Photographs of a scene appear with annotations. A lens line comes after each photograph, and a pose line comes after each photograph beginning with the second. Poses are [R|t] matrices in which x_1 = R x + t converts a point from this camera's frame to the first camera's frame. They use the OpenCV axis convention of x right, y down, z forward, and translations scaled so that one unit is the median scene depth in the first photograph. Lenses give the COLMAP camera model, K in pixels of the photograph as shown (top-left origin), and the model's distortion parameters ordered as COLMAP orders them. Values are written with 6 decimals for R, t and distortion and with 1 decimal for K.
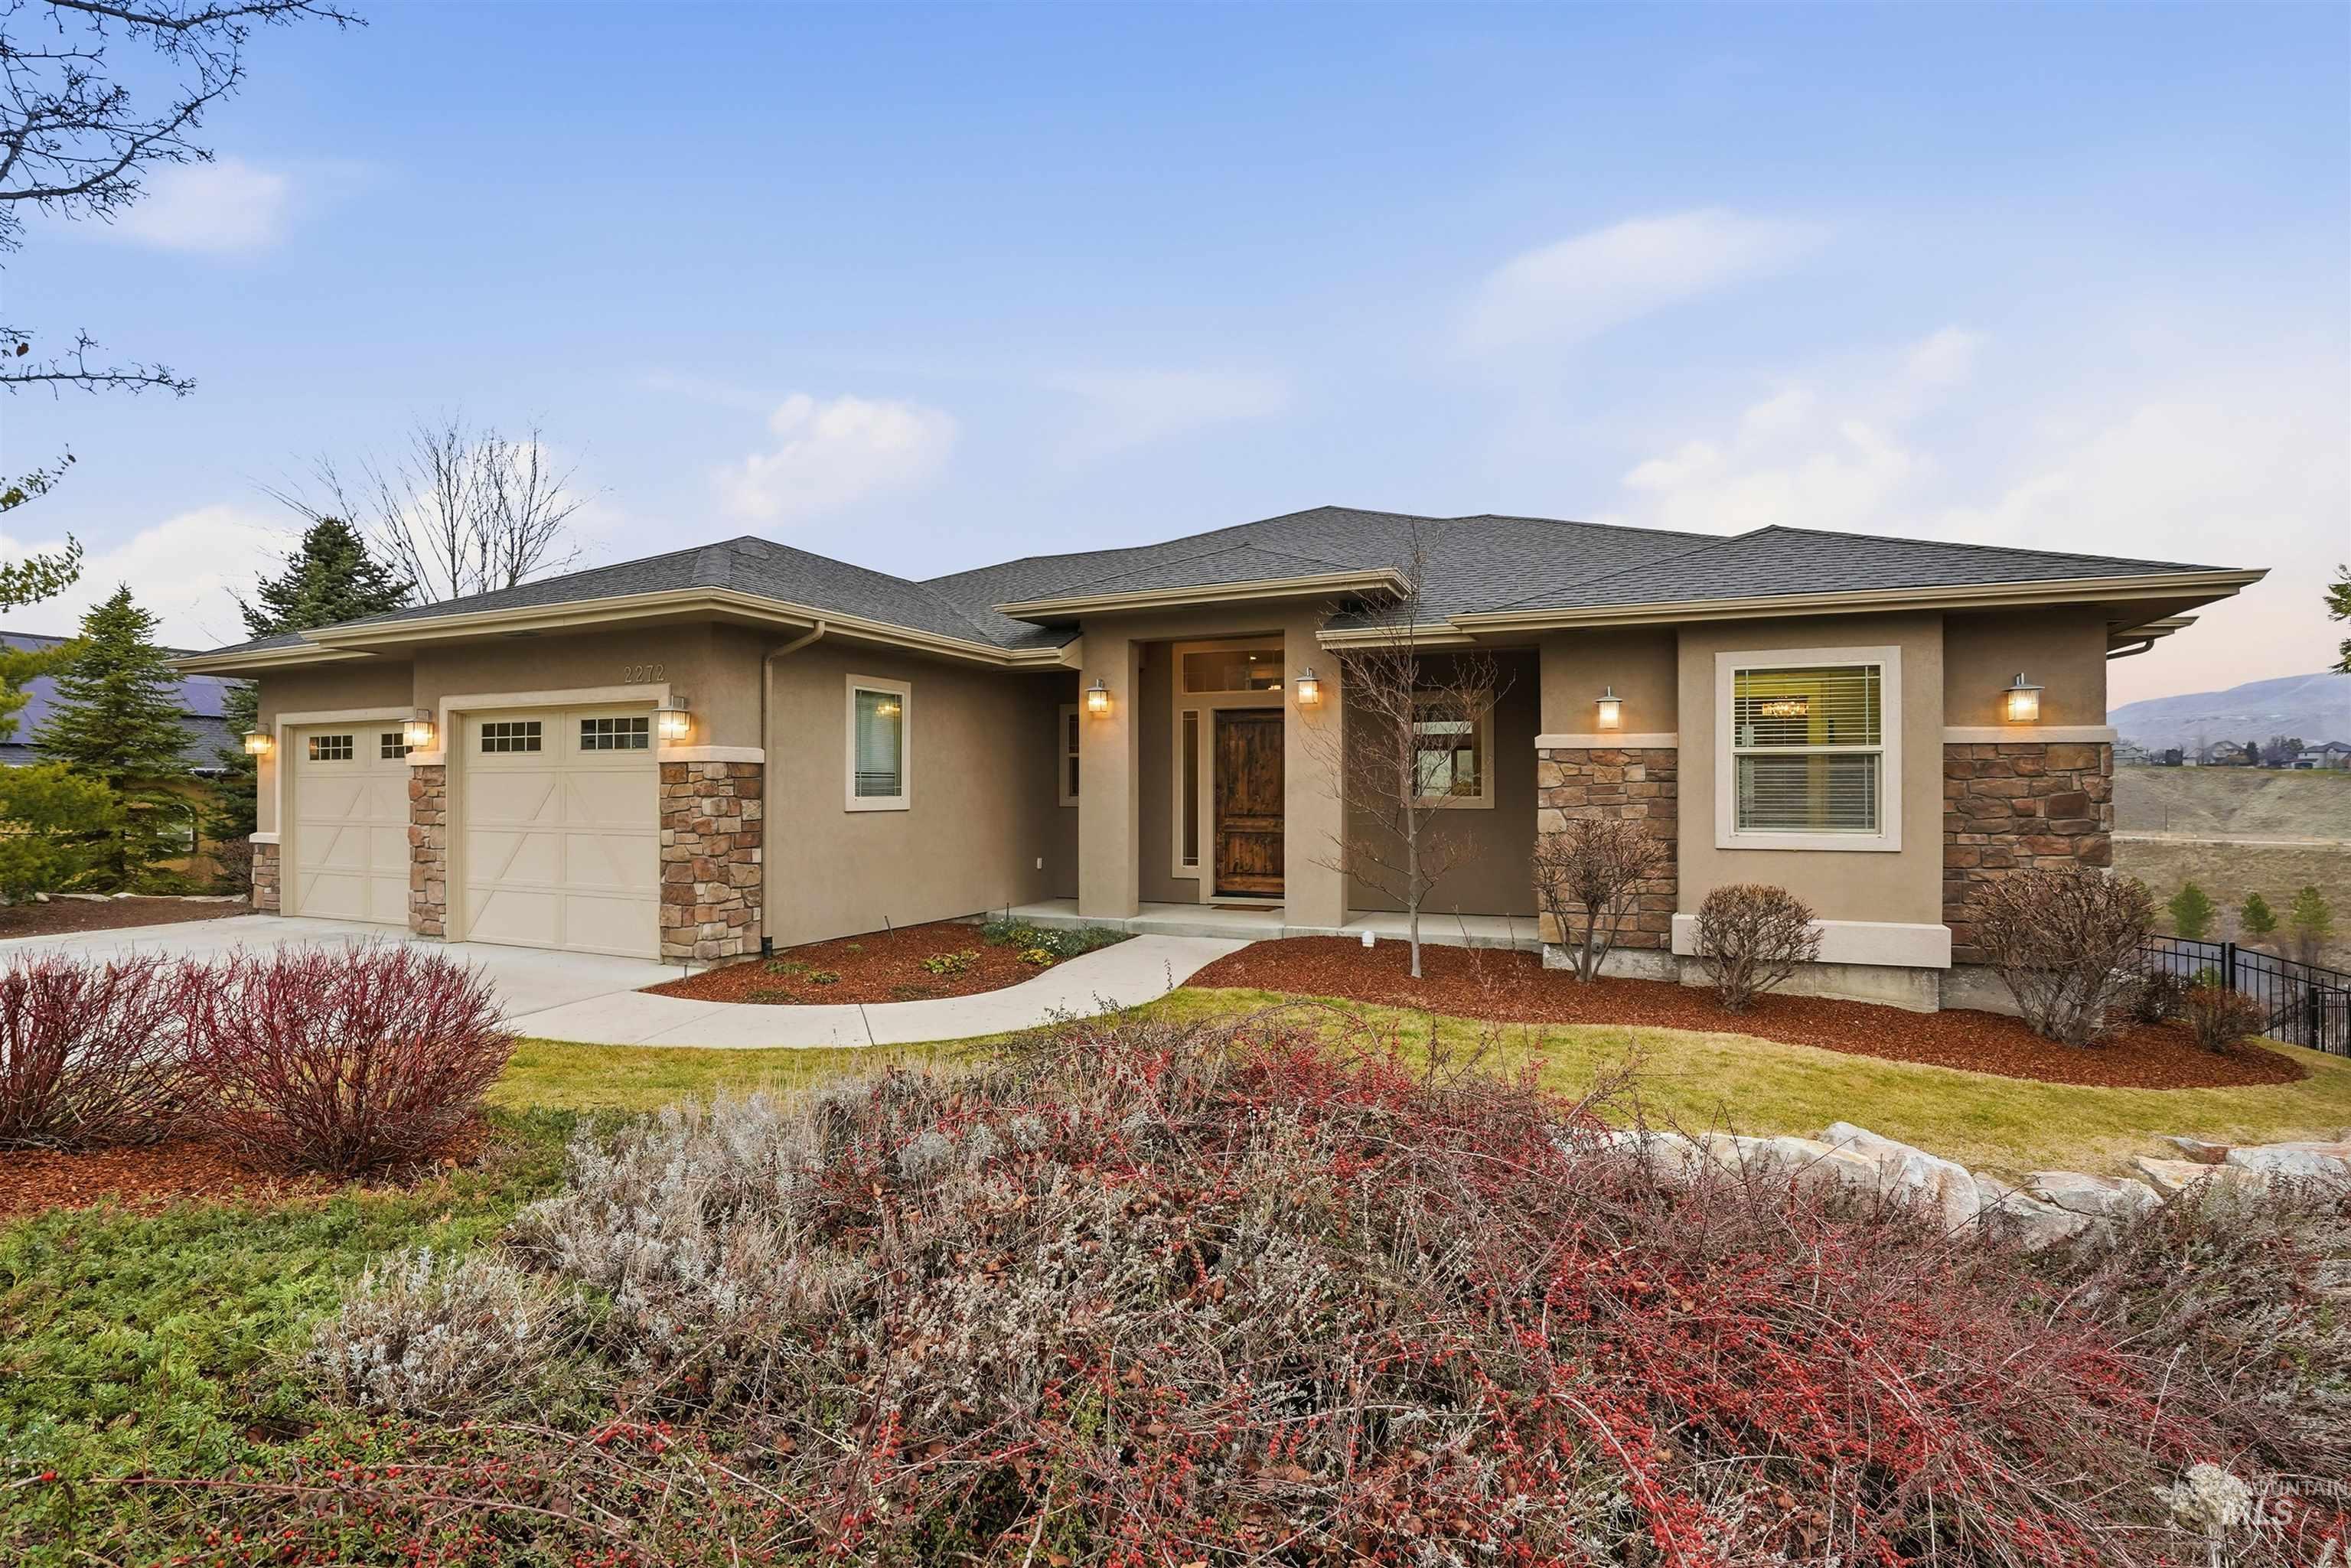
lens RADIAL K [[1099.4, 0, 1166.8], [0, 1099.4, 798.1], [0, 0, 1]] dist [-0.023340, 0.002255]
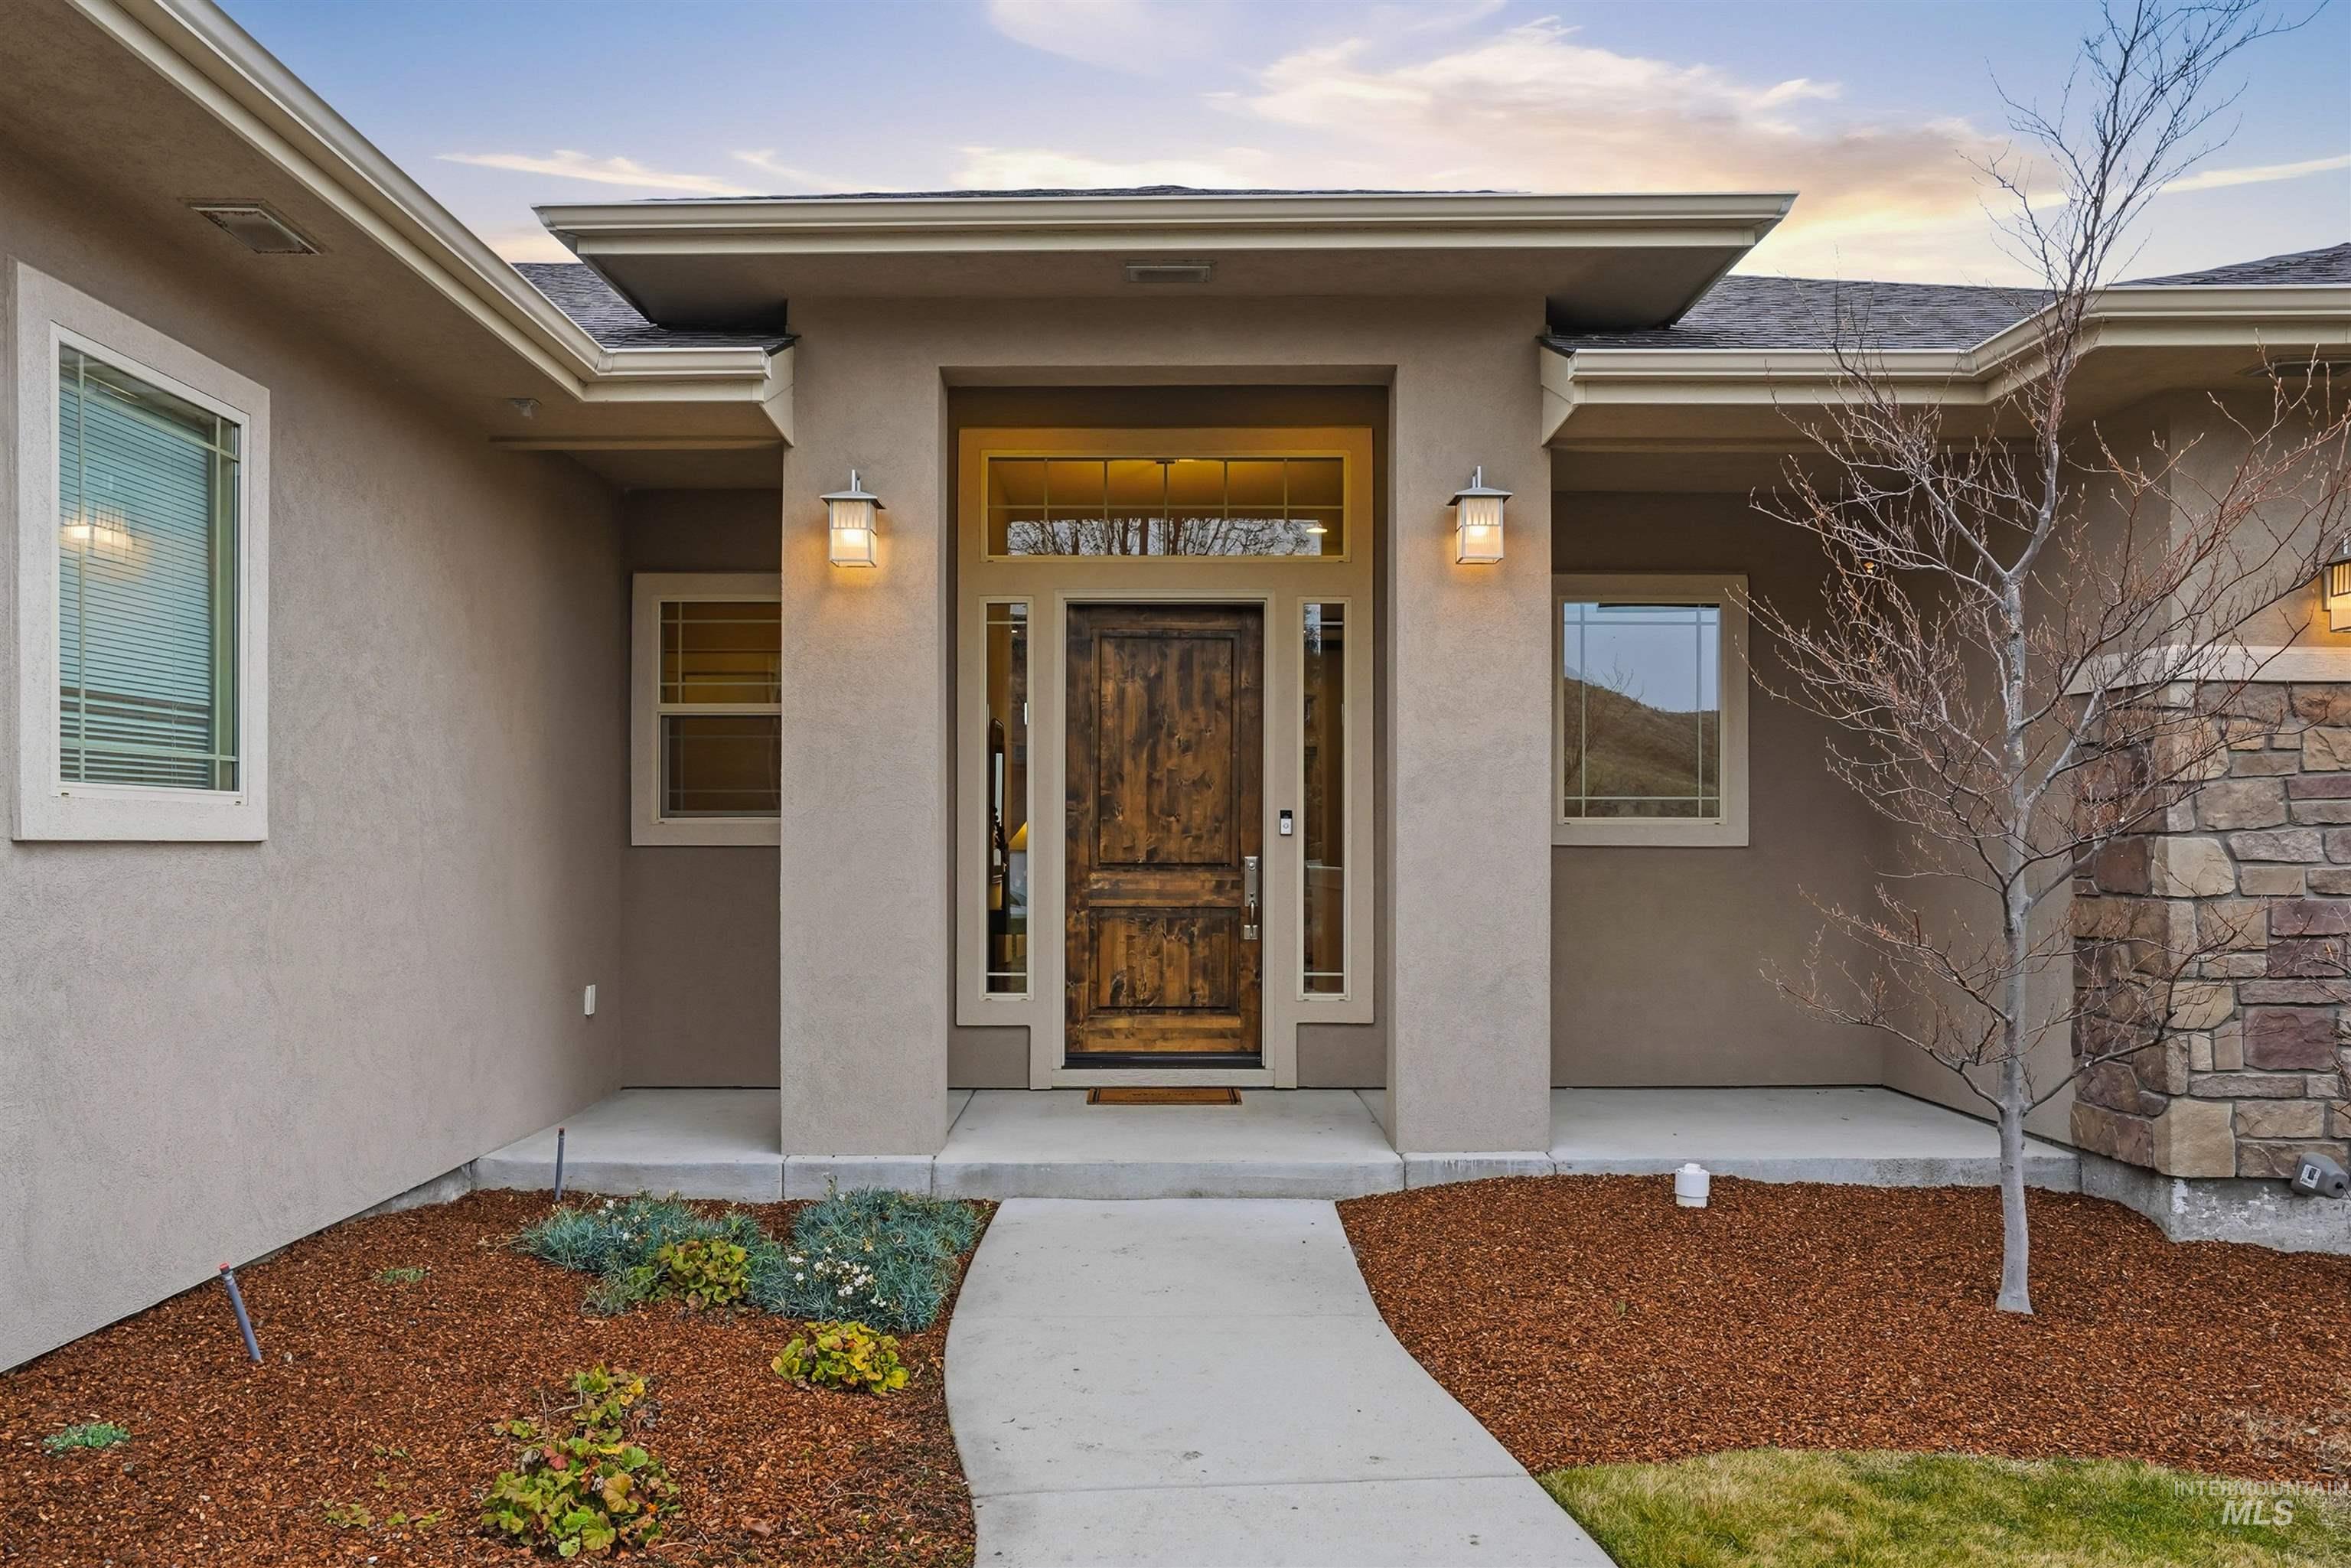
lens RADIAL K [[1569.6, 0, 1137.2], [0, 1569.6, 855.4], [0, 0, 1]] dist [0.006885, 0.001684]
pose [[0.914065, -0.001019, 0.405567, -0.178504], [0.001488, 0.999999, -0.000842, 0.013289], [-0.405565, 0.001373, 0.914065, 0.503947]]
